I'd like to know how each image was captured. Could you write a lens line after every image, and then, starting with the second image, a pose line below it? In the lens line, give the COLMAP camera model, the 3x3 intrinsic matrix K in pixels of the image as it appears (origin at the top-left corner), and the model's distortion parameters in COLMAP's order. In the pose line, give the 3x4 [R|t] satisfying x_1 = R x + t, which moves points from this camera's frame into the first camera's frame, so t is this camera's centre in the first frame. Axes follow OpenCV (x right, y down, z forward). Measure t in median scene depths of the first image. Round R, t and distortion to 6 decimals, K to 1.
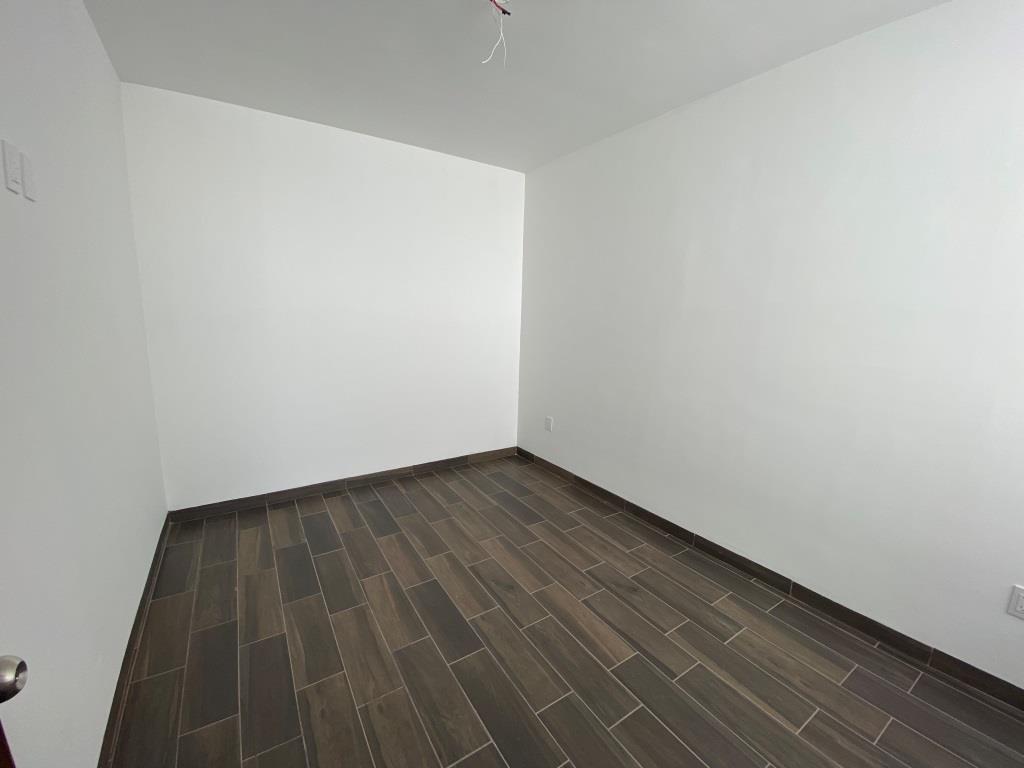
lens RADIAL K [[403.7, 0, 508.2], [0, 403.7, 388.2], [0, 0, 1]] dist [-0.038292, -0.002952]
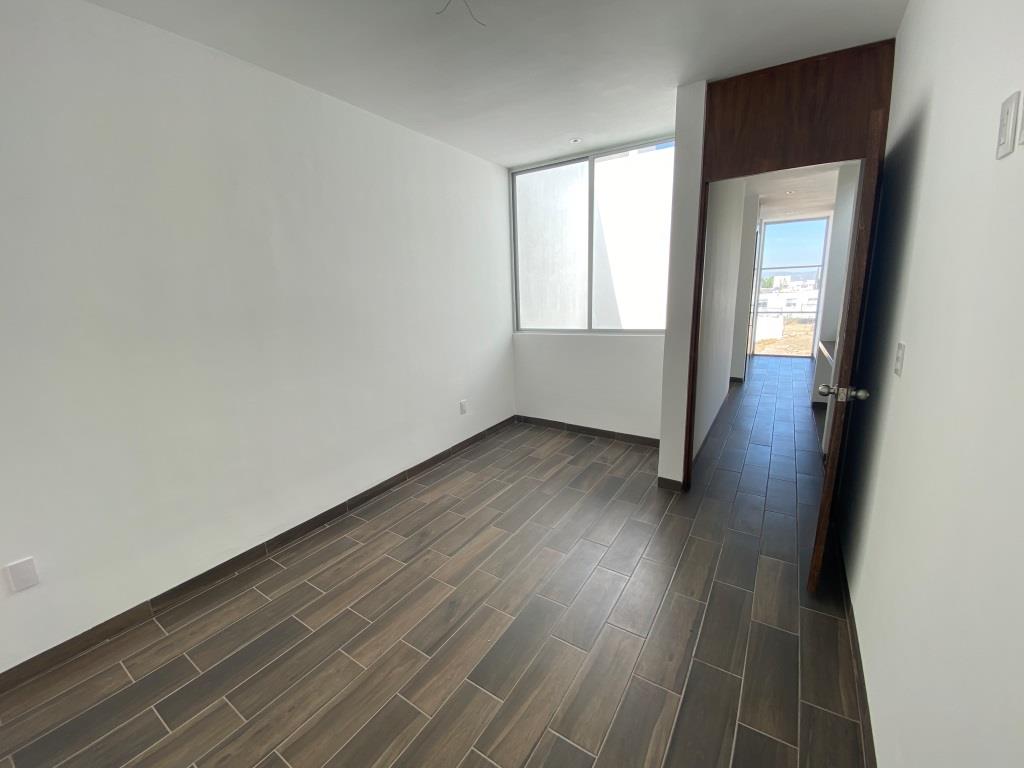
lens RADIAL K [[403.3, 0, 512.8], [0, 403.3, 380.8], [0, 0, 1]] dist [-0.004605, -0.007248]
pose [[-0.397261, -0.219388, 0.891097, -0.676145], [0.192399, 0.929515, 0.314620, -0.218255], [-0.897311, 0.296432, -0.327050, 0.906704]]
